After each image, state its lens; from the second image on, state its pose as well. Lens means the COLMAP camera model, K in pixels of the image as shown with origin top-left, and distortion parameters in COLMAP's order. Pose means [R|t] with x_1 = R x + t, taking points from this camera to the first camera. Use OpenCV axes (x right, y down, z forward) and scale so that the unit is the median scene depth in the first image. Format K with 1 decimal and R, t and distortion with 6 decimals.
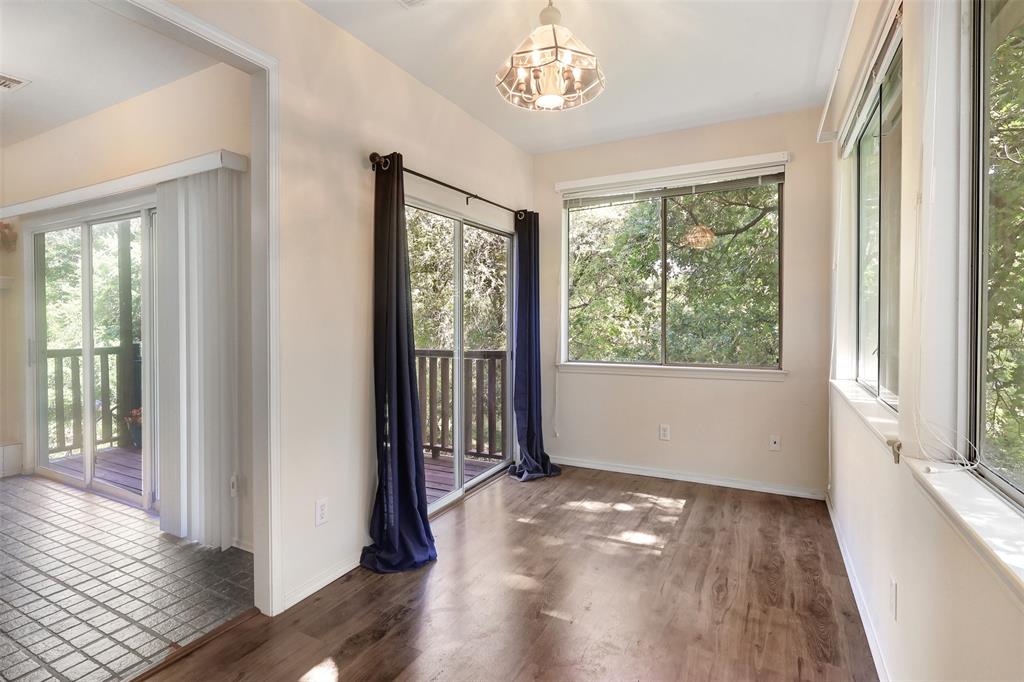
lens RADIAL K [[475.8, 0, 511.3], [0, 475.8, 319.1], [0, 0, 1]] dist [-0.002246, 0.000754]
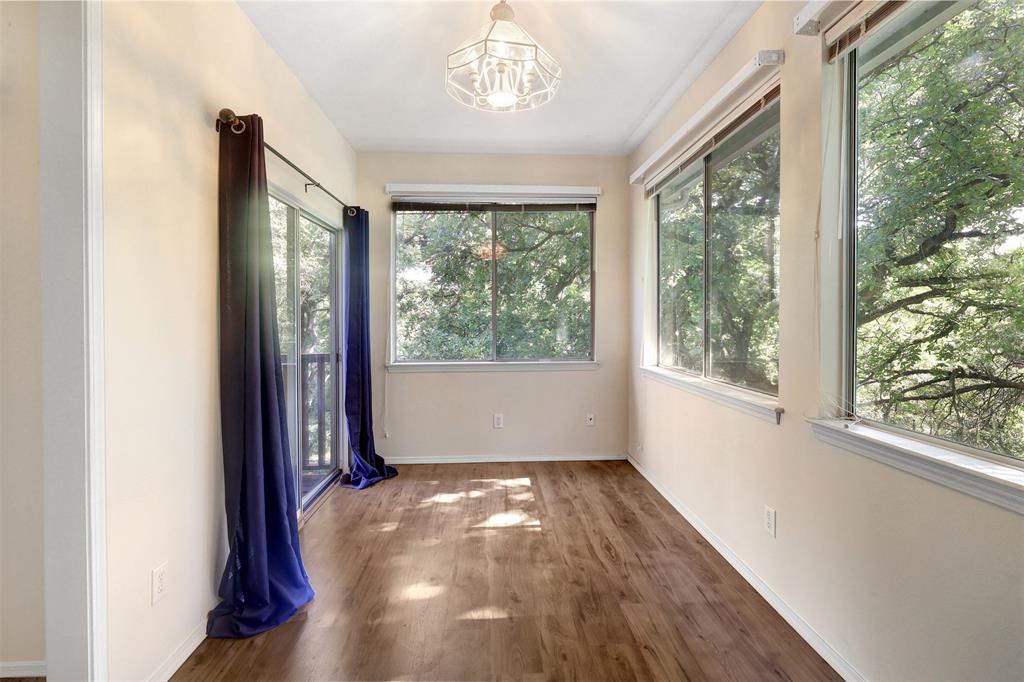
lens RADIAL K [[434.5, 0, 510.4], [0, 434.5, 322.5], [0, 0, 1]] dist [-0.000753, 0.000362]
pose [[0.868366, -0.001140, 0.495922, -0.205436], [-0.001853, 0.999983, 0.005543, -0.000746], [-0.495920, -0.005733, 0.868349, 0.120384]]
